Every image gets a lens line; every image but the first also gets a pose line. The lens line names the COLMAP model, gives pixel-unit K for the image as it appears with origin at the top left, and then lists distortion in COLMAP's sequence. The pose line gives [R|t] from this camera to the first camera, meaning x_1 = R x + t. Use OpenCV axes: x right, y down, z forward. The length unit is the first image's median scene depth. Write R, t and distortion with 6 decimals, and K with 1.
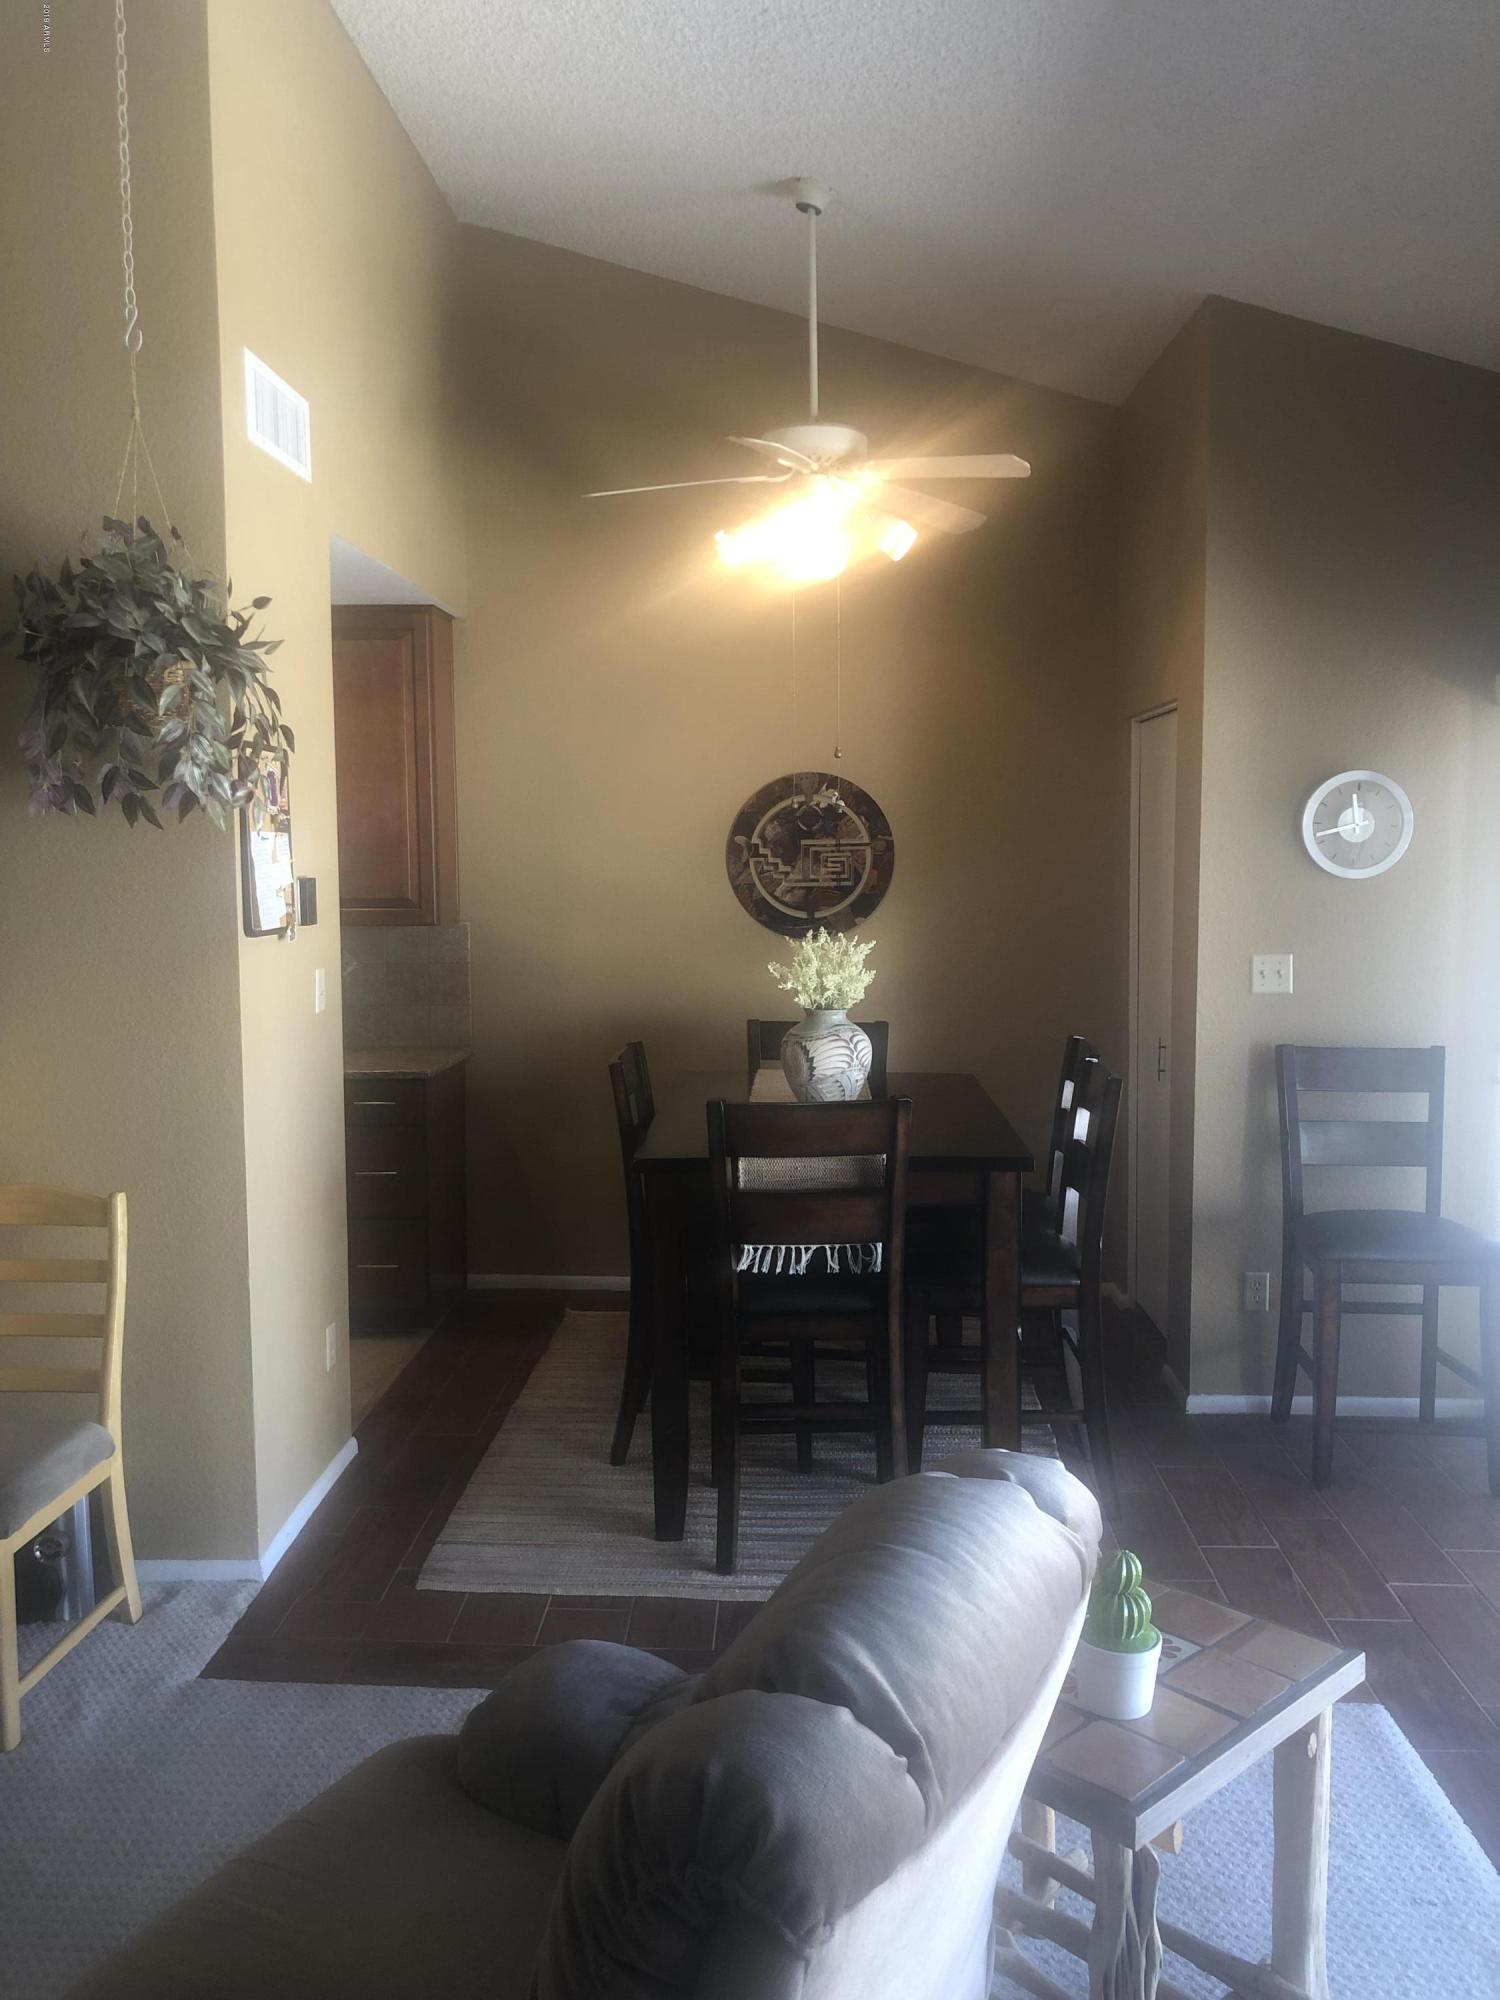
lens RADIAL K [[1623.4, 0, 710.0], [0, 1623.4, 990.7], [0, 0, 1]] dist [0.029943, -0.031820]
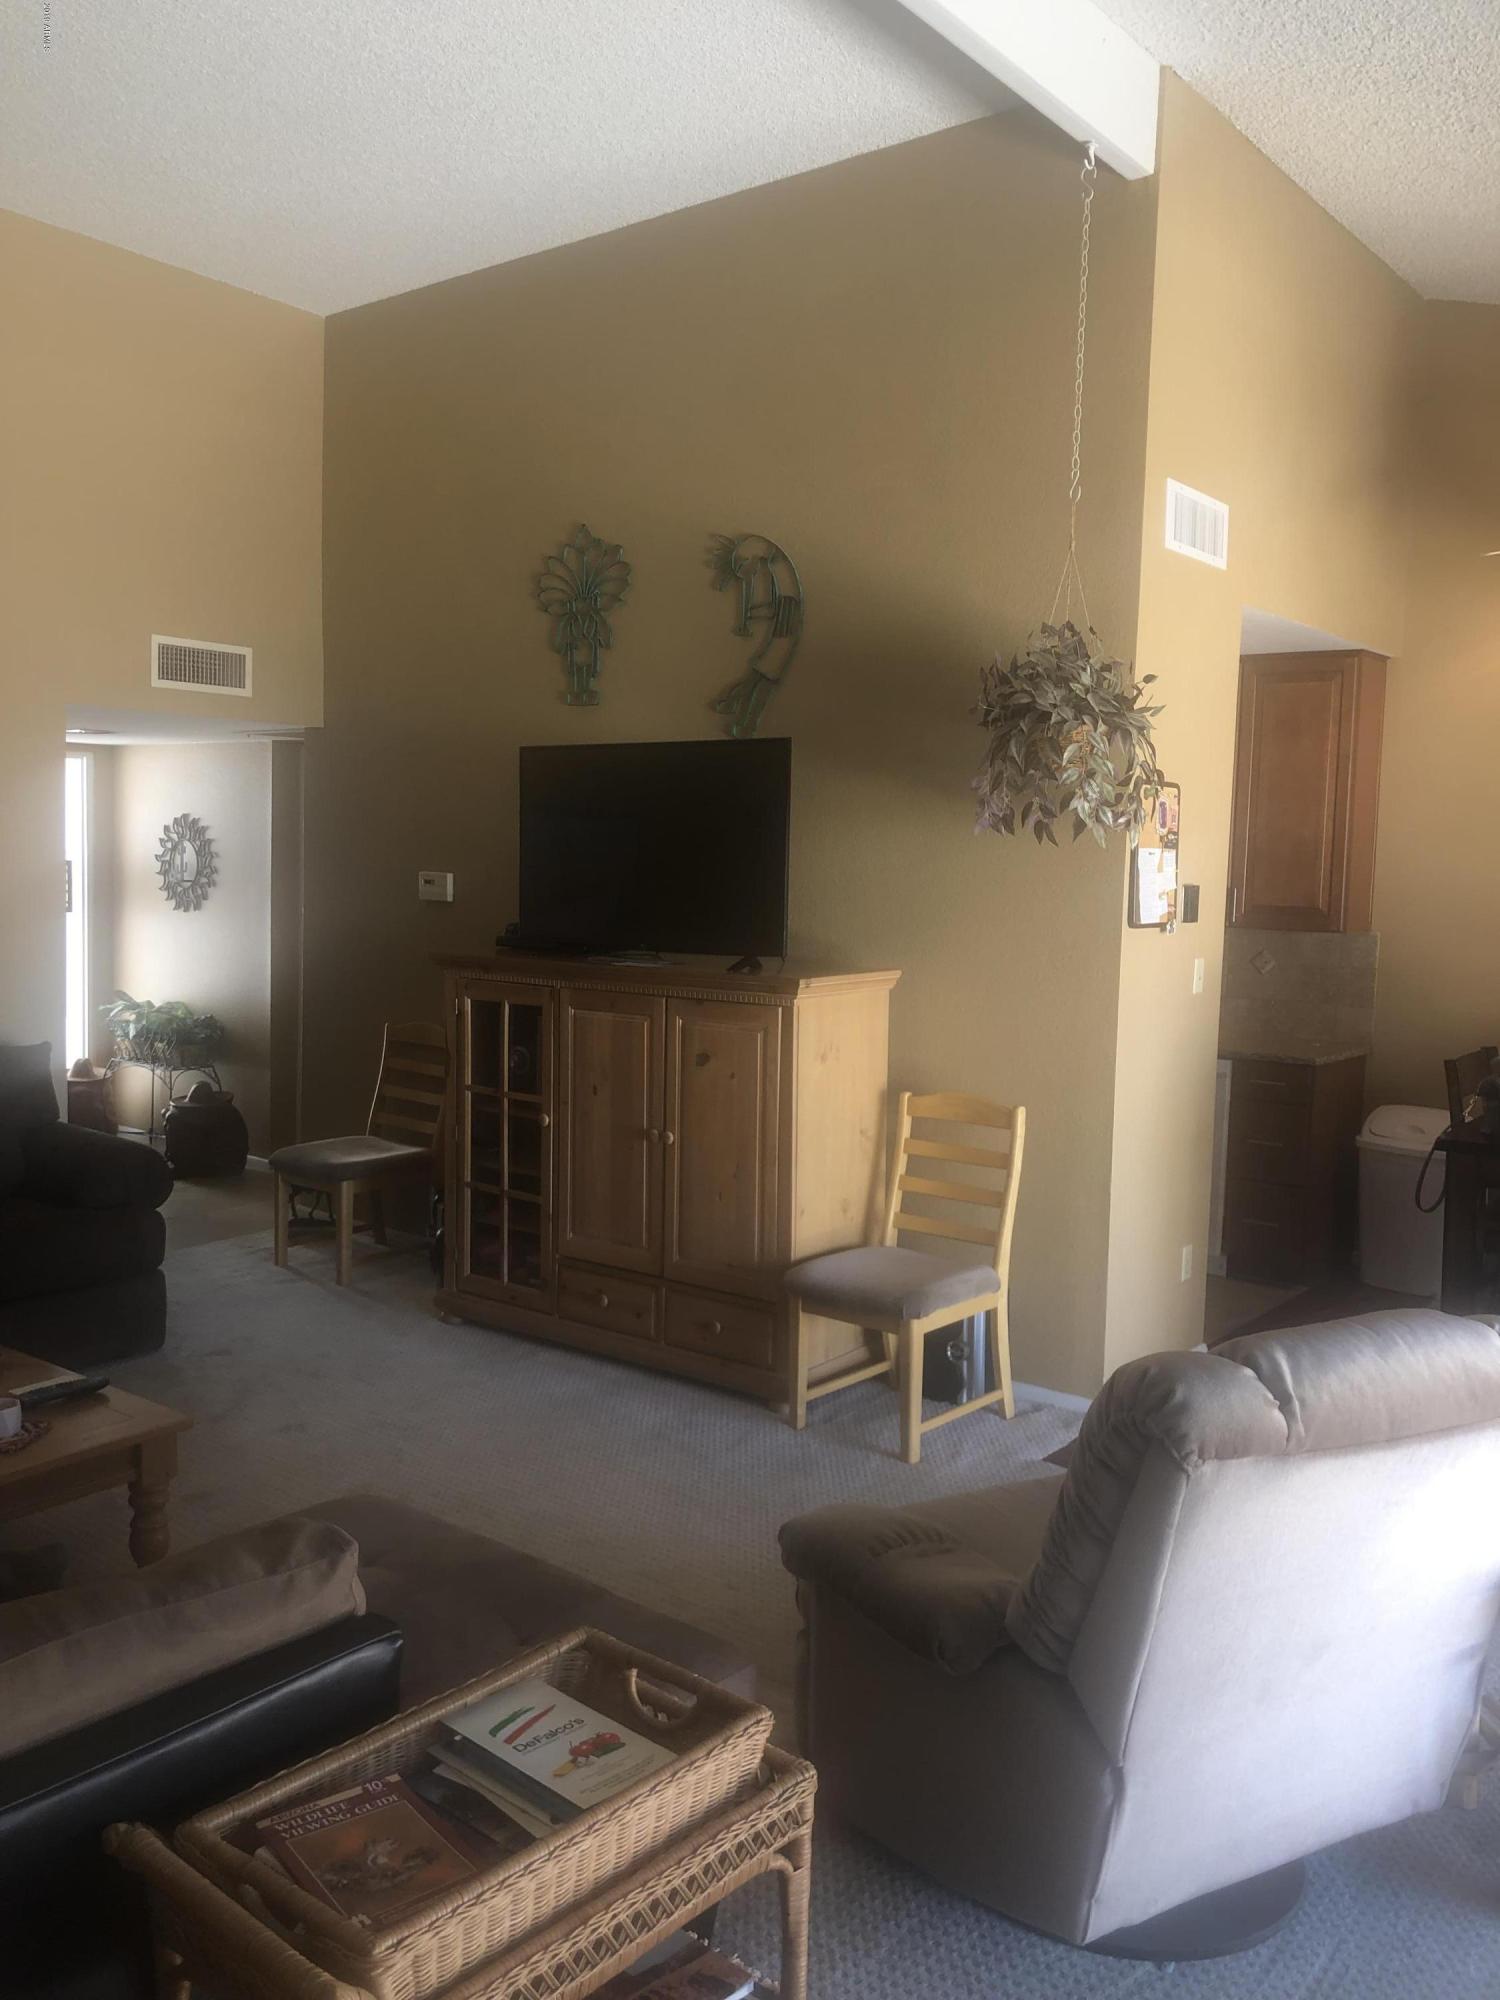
lens RADIAL K [[1623.4, 0, 749.9], [0, 1623.4, 999.6], [0, 0, 1]] dist [0.029943, -0.031820]
pose [[0.824262, 0.079199, -0.560641, 0.226023], [-0.078541, 0.996590, 0.025312, 0.017175], [0.560734, 0.023170, 0.827672, -0.288082]]
